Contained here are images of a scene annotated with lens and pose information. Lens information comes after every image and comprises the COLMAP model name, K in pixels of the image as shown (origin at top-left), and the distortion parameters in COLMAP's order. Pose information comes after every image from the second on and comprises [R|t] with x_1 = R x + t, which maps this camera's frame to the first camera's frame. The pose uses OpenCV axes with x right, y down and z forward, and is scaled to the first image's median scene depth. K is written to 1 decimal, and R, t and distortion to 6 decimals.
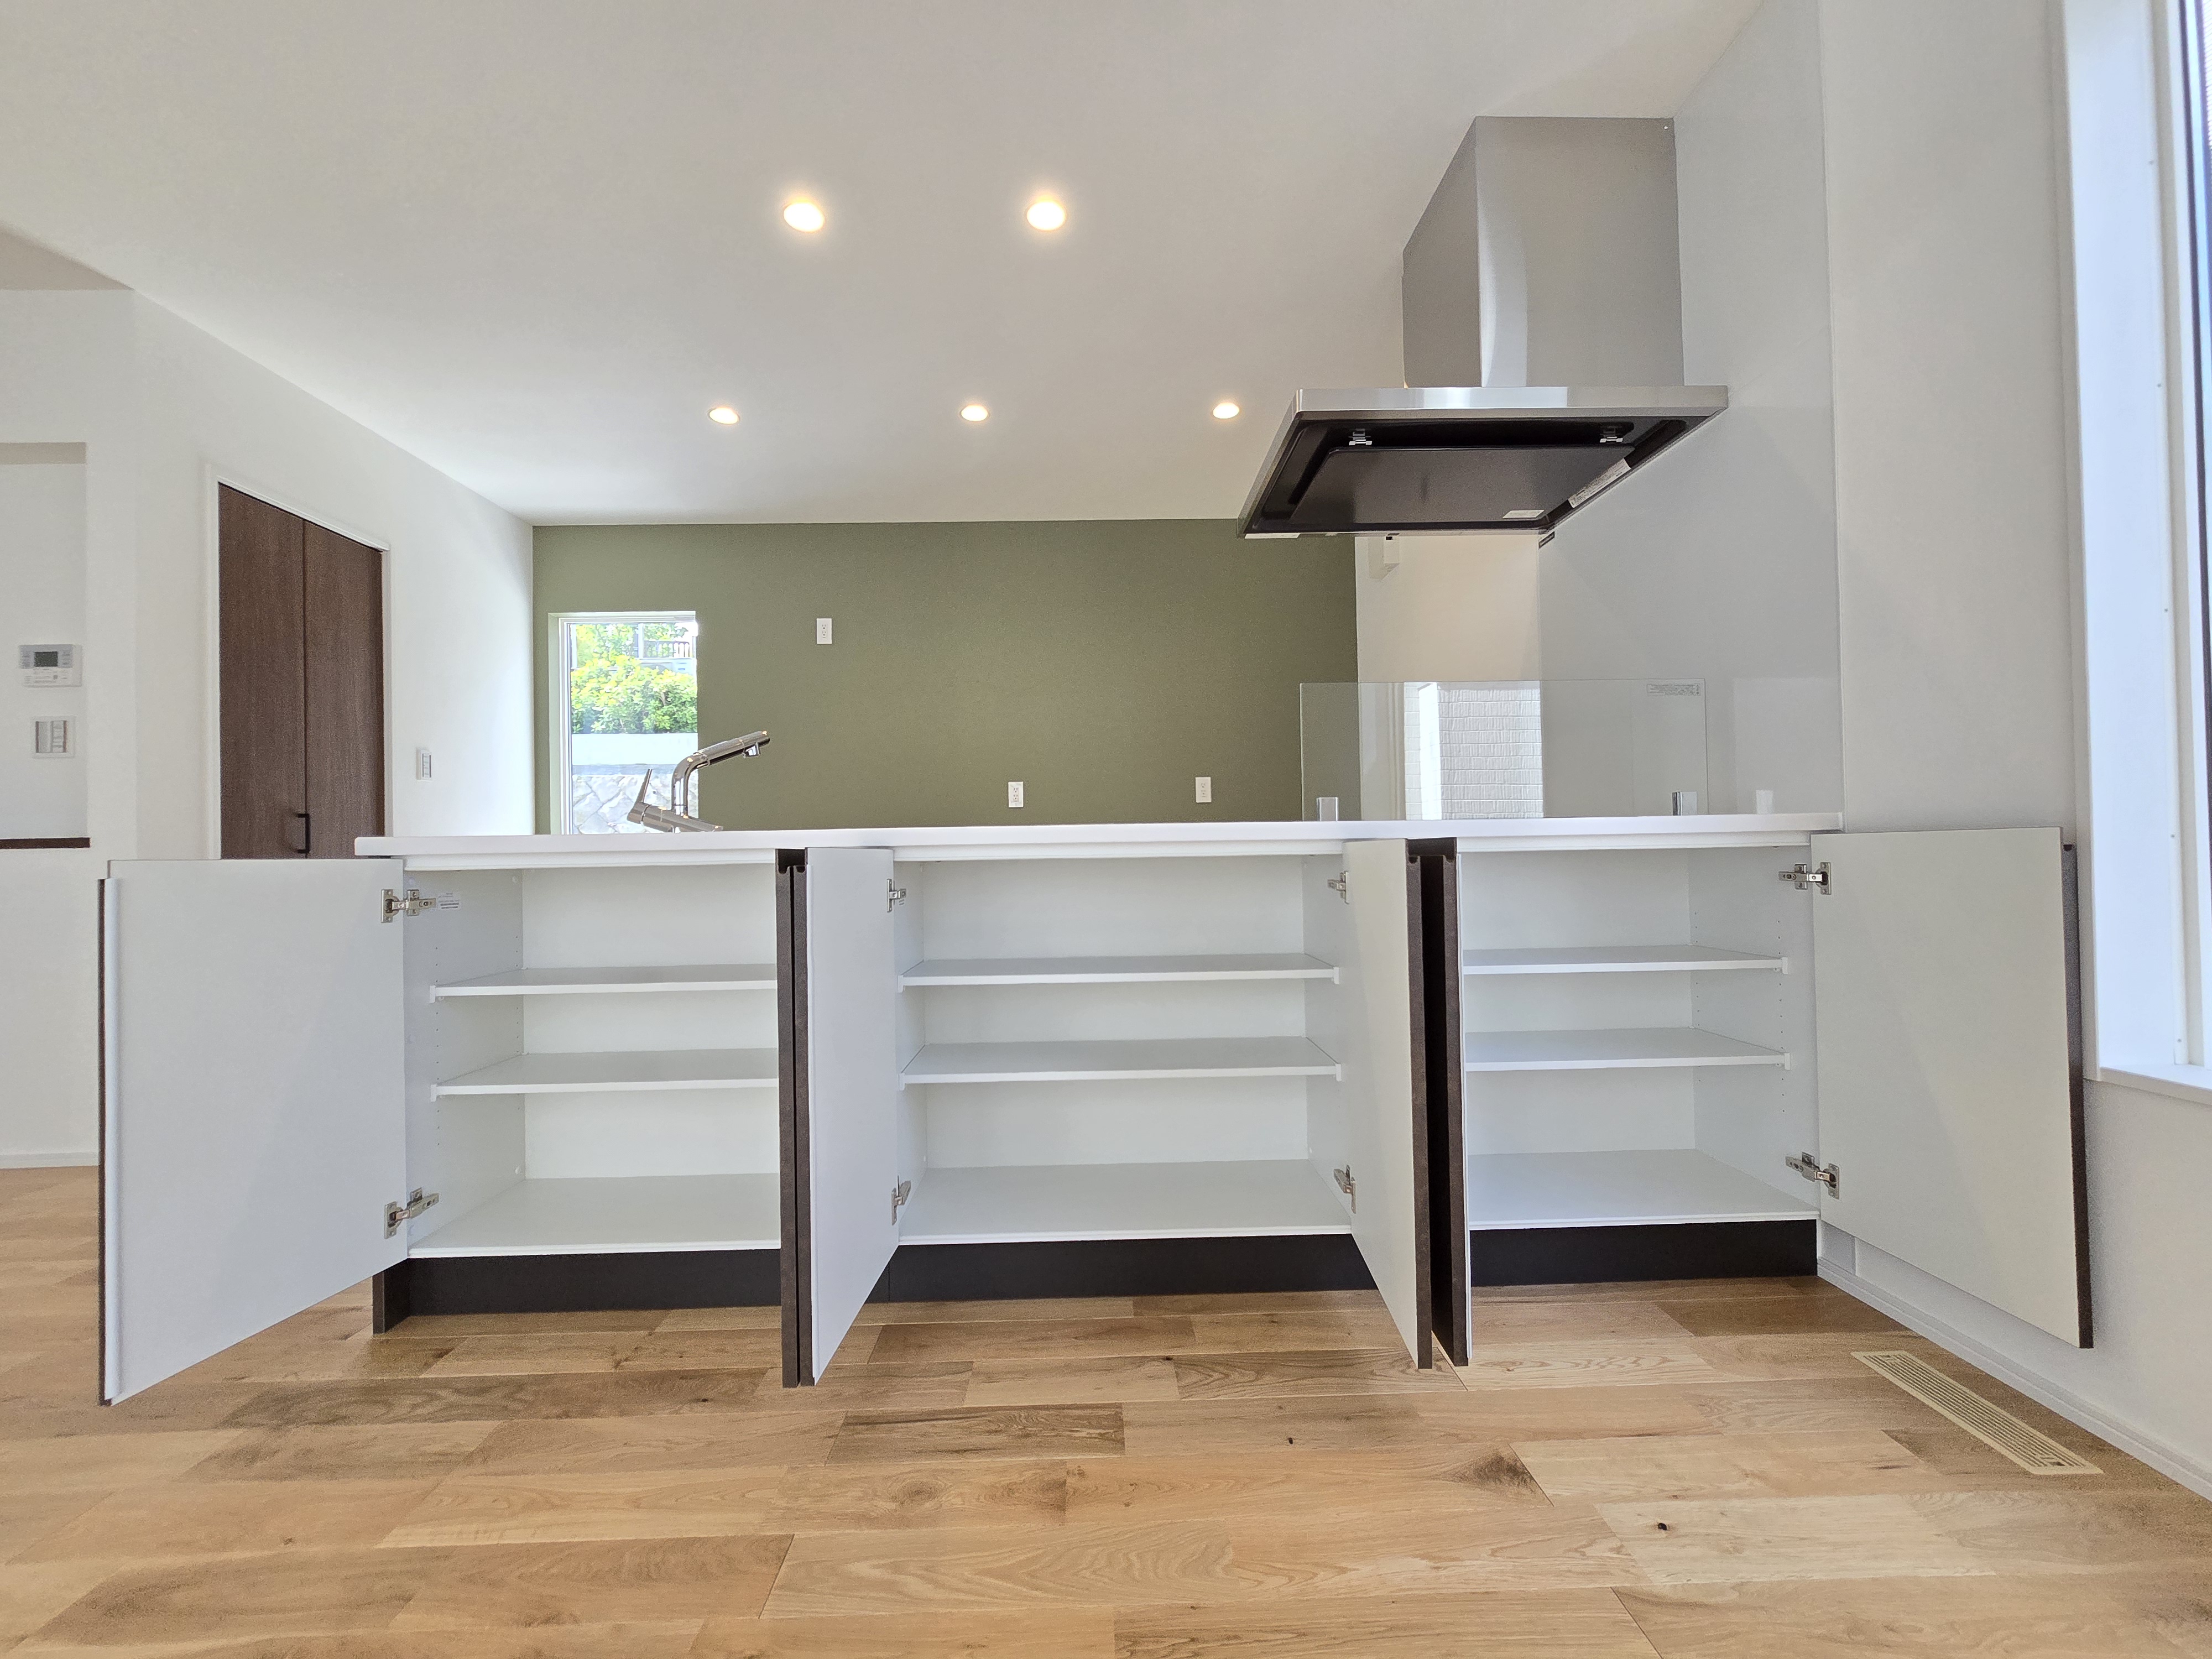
lens RADIAL K [[907.3, 0, 1107.4], [0, 907.3, 841.4], [0, 0, 1]] dist [-0.004856, 0.001758]
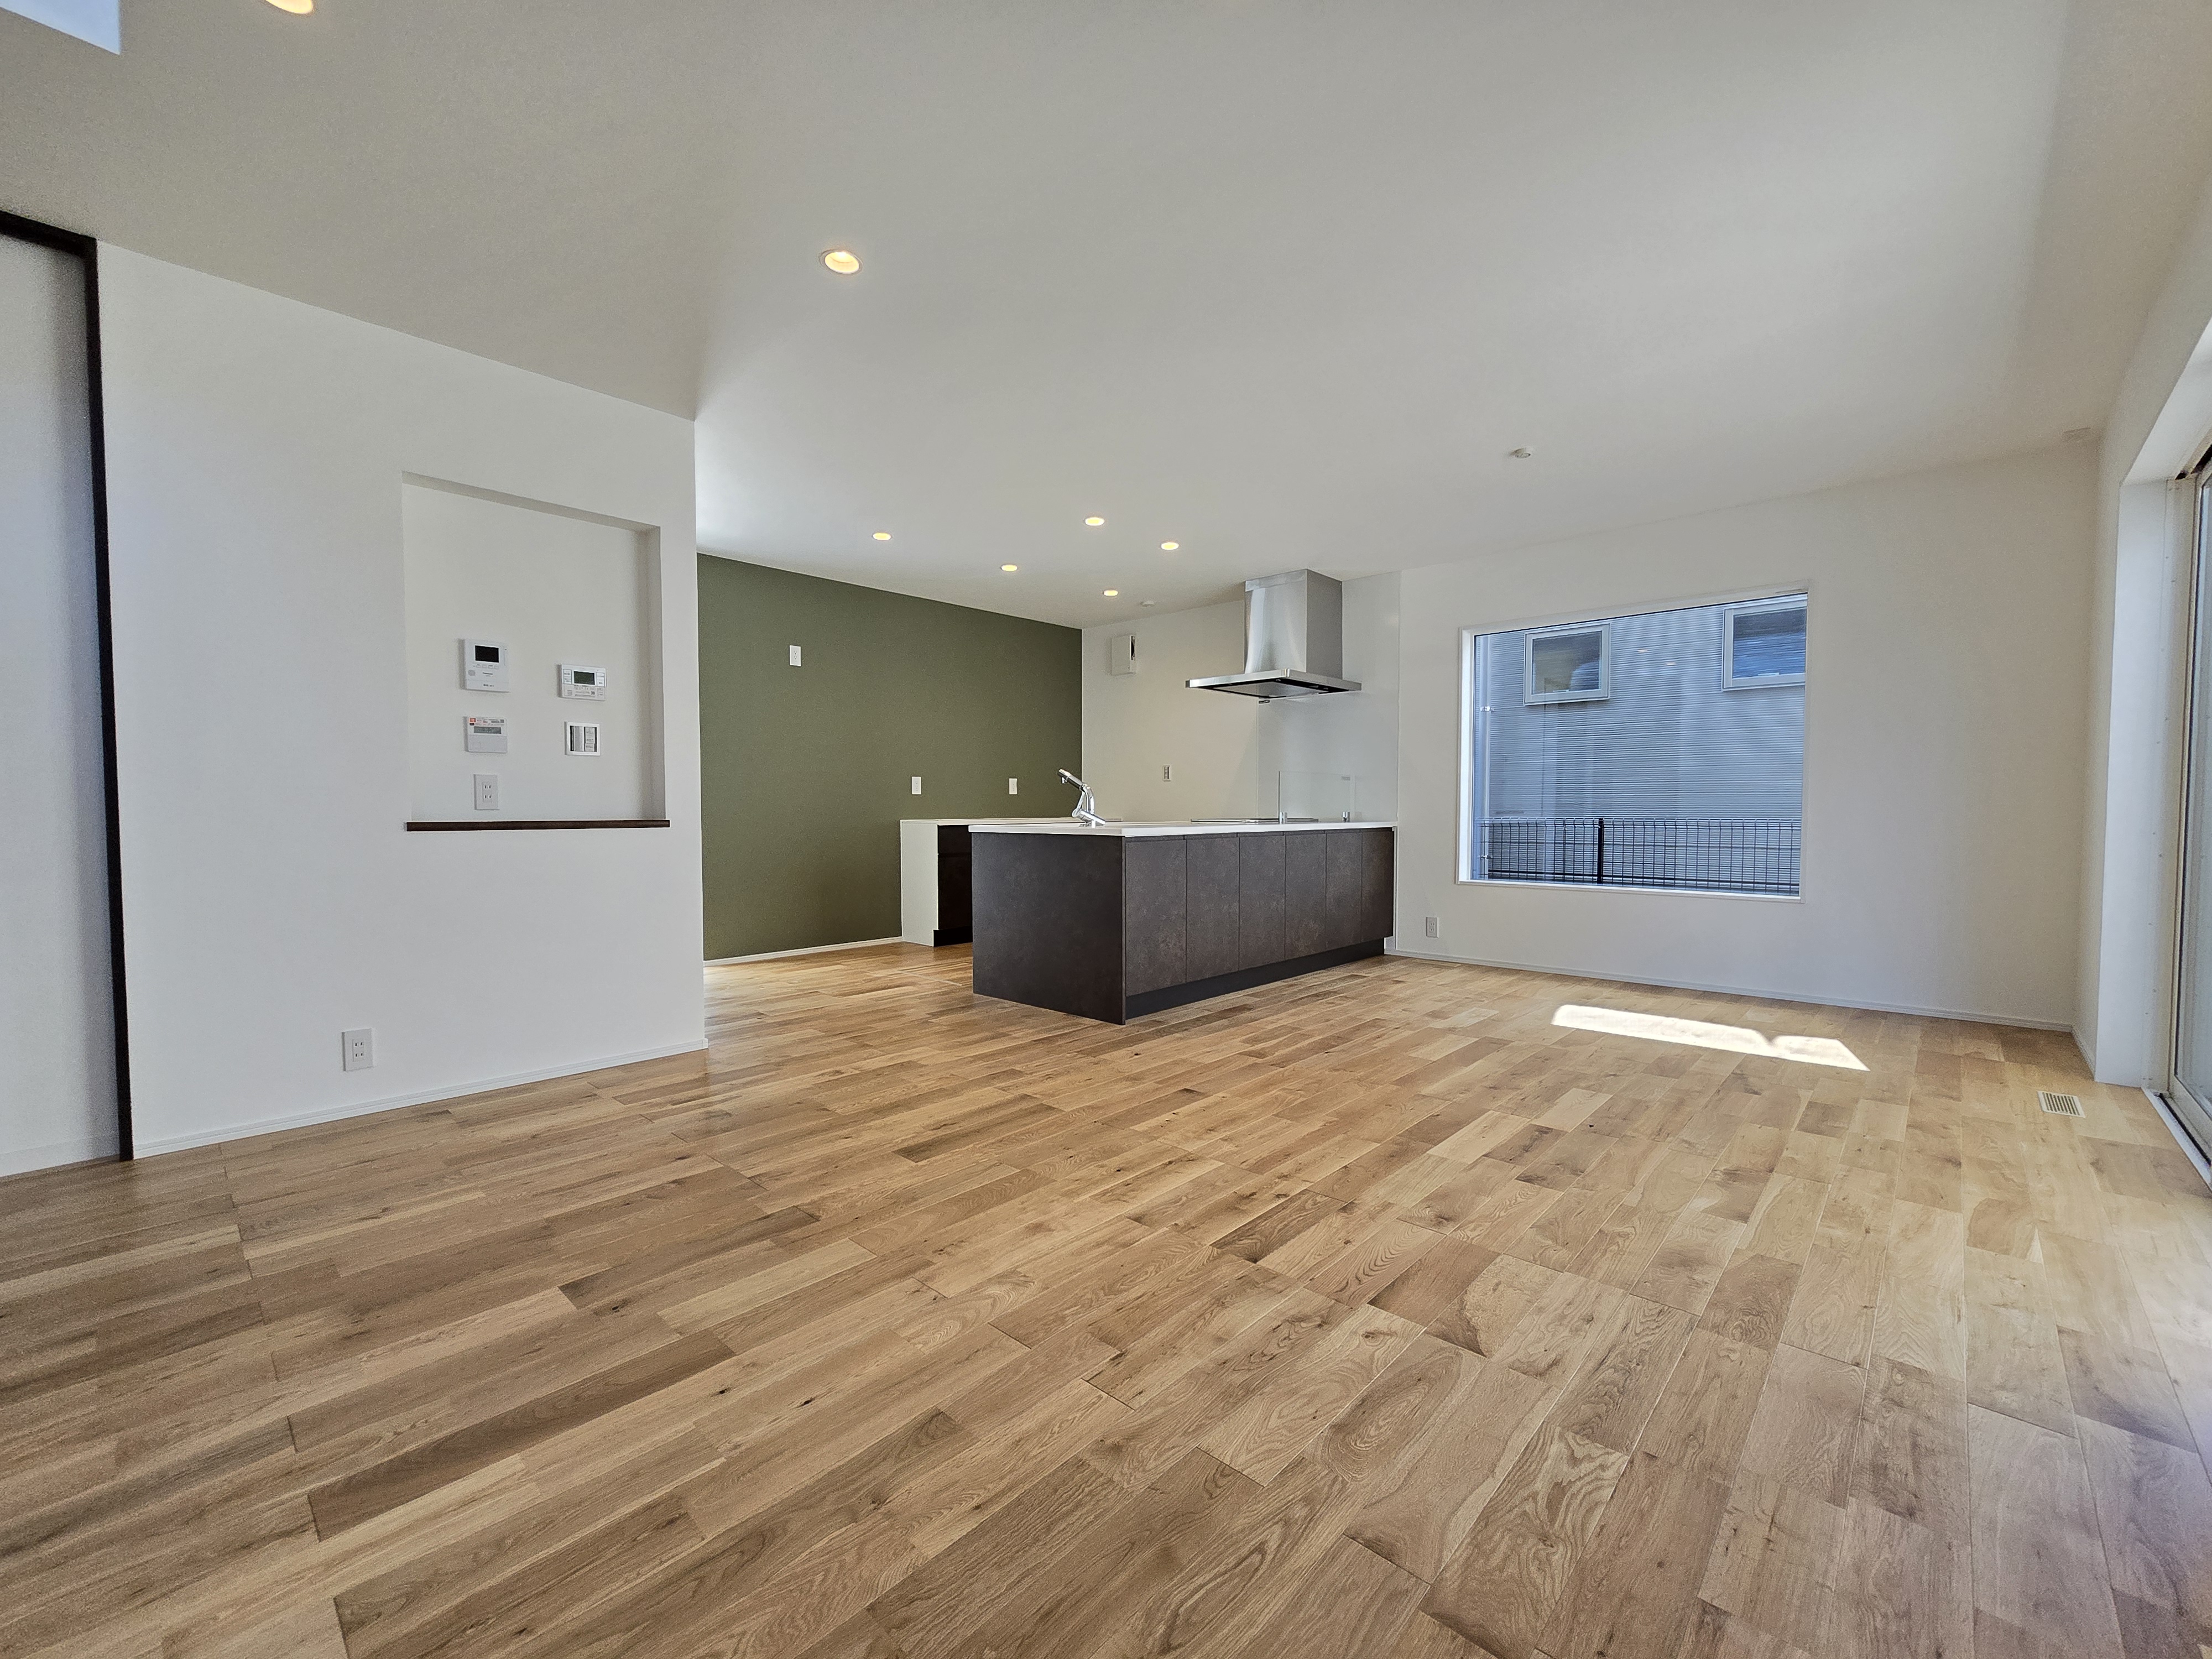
lens RADIAL K [[907.3, 0, 1105.8], [0, 907.3, 844.4], [0, 0, 1]] dist [-0.004856, 0.001758]
pose [[0.699980, -0.011232, 0.714074, -2.175869], [-0.023131, 0.998995, 0.038388, -0.045856], [-0.713787, -0.043388, 0.699017, -0.587718]]
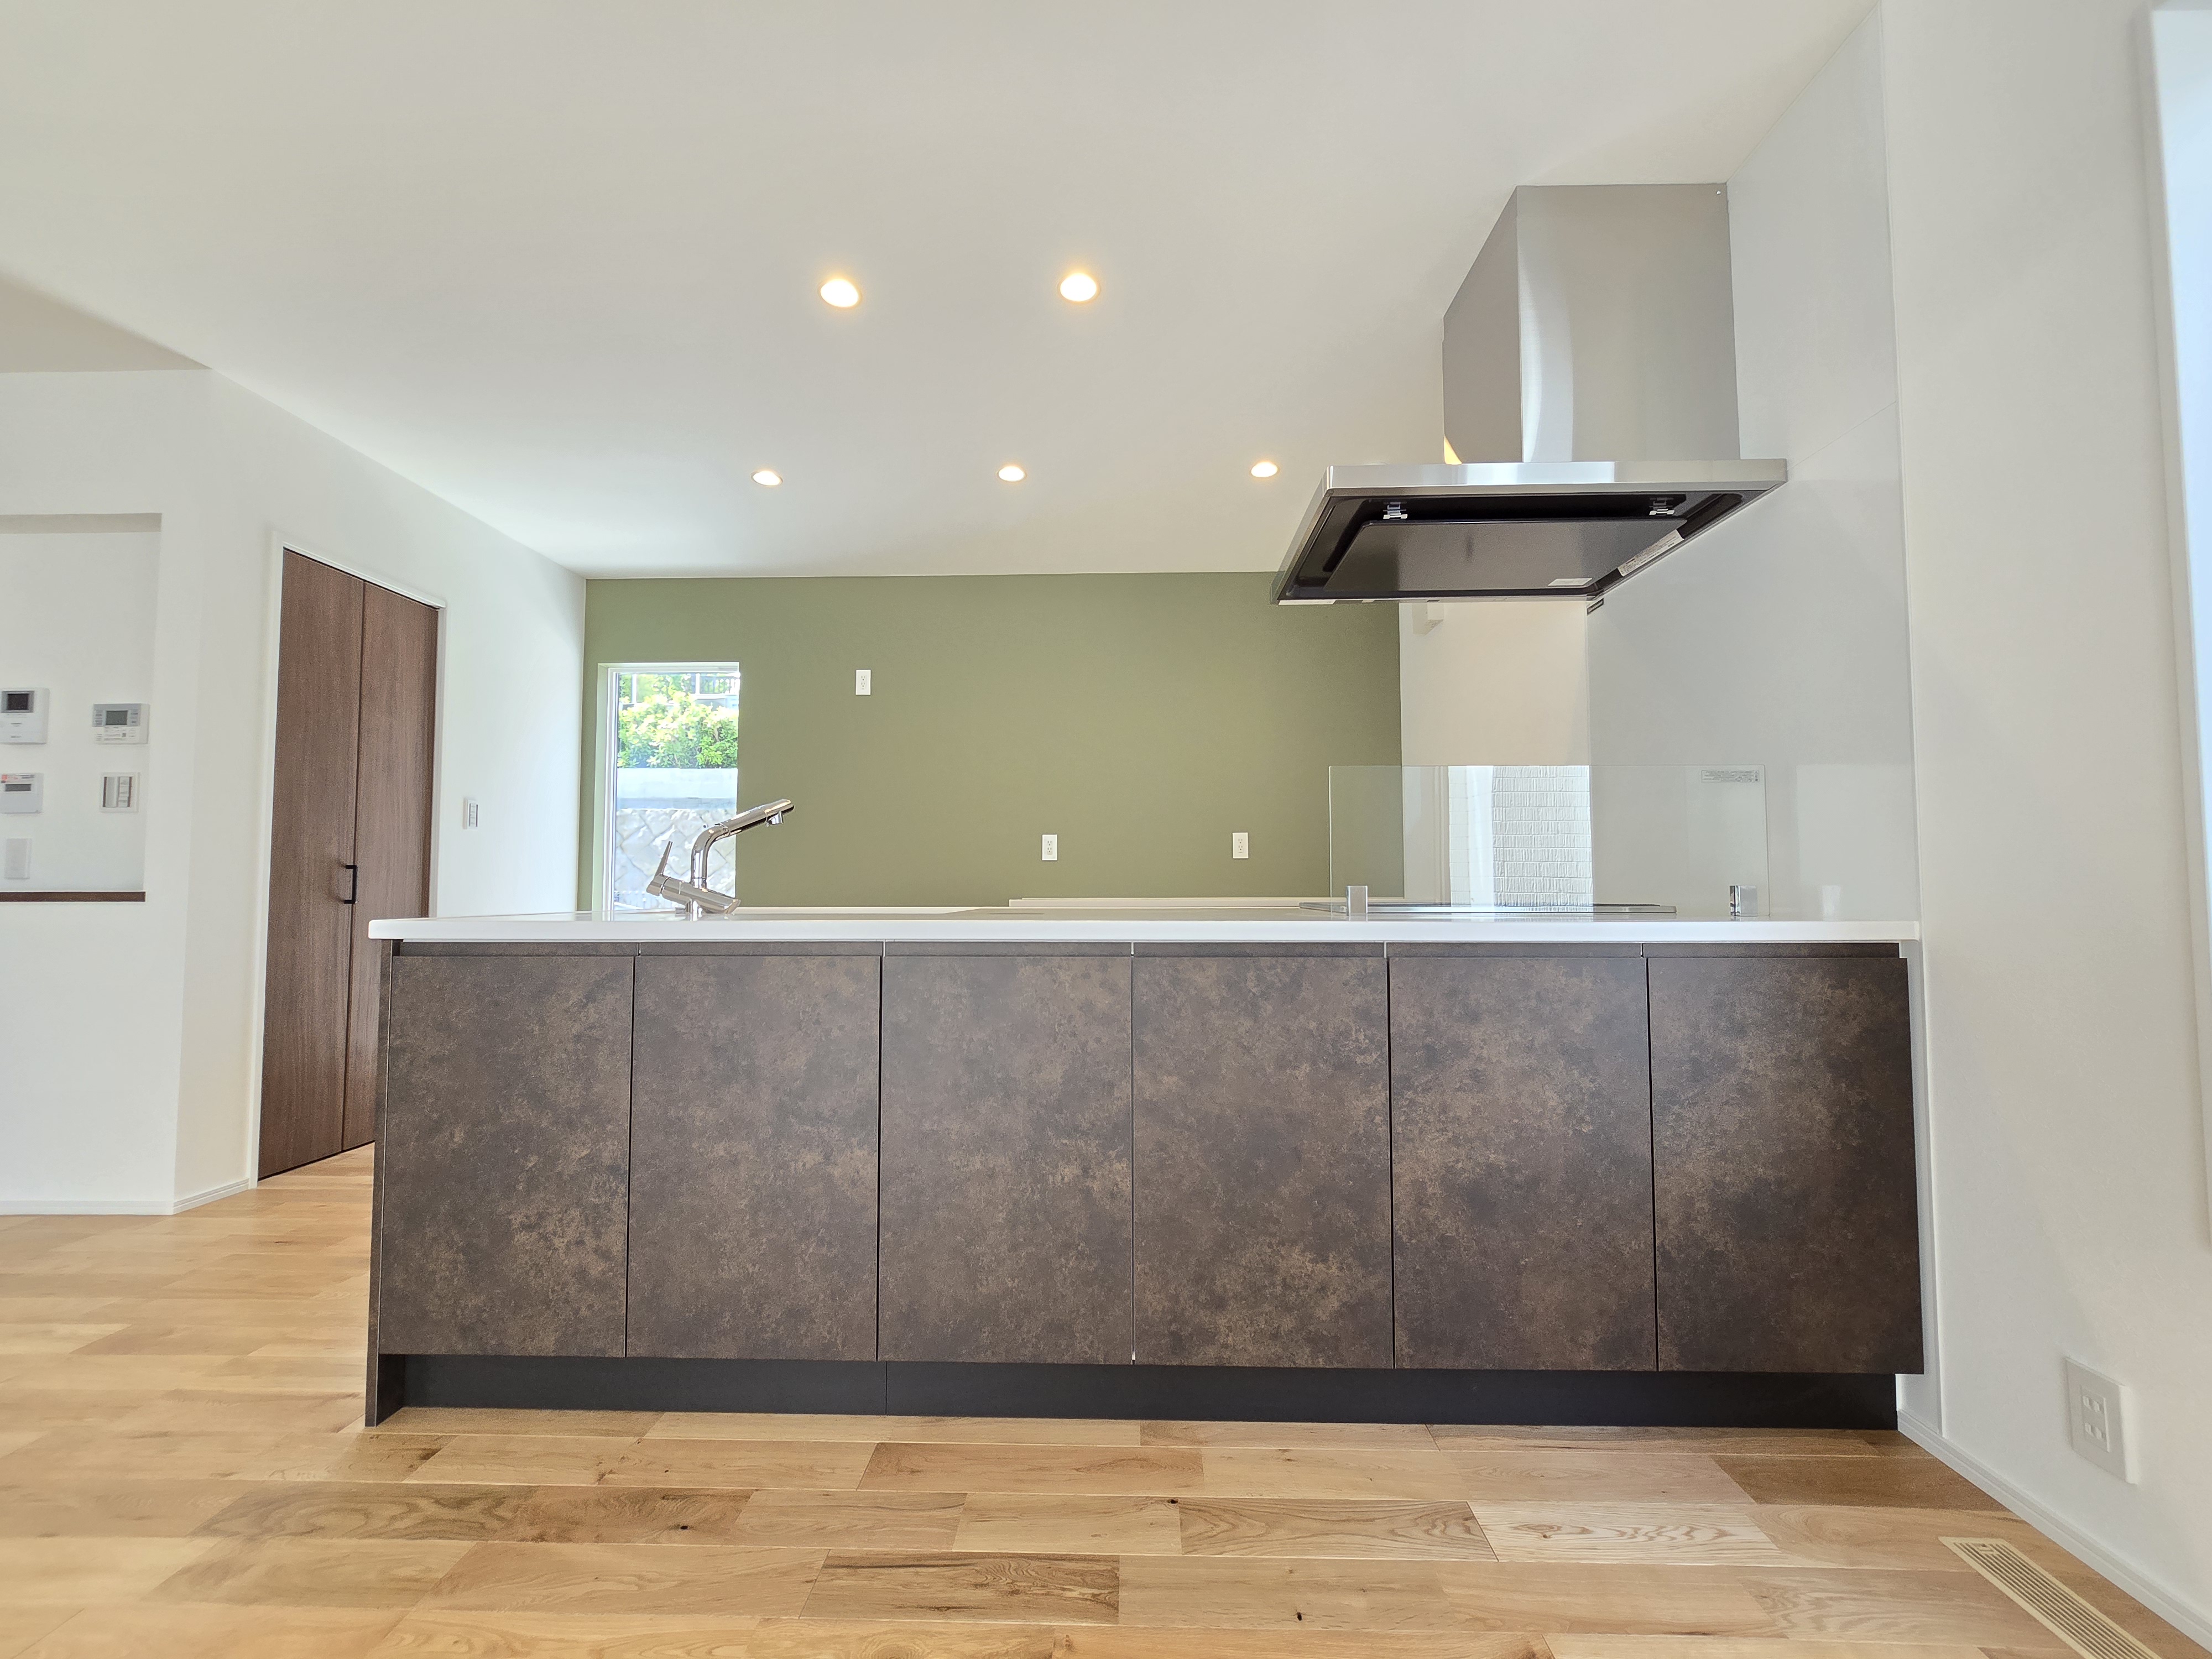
lens RADIAL K [[907.3, 0, 1107.4], [0, 907.3, 842.4], [0, 0, 1]] dist [-0.004856, 0.001758]
pose [[0.998614, 0.014825, -0.050500, 0.027539], [-0.016546, 0.999291, -0.033830, -0.057393], [0.049963, 0.034619, 0.998151, 0.031446]]
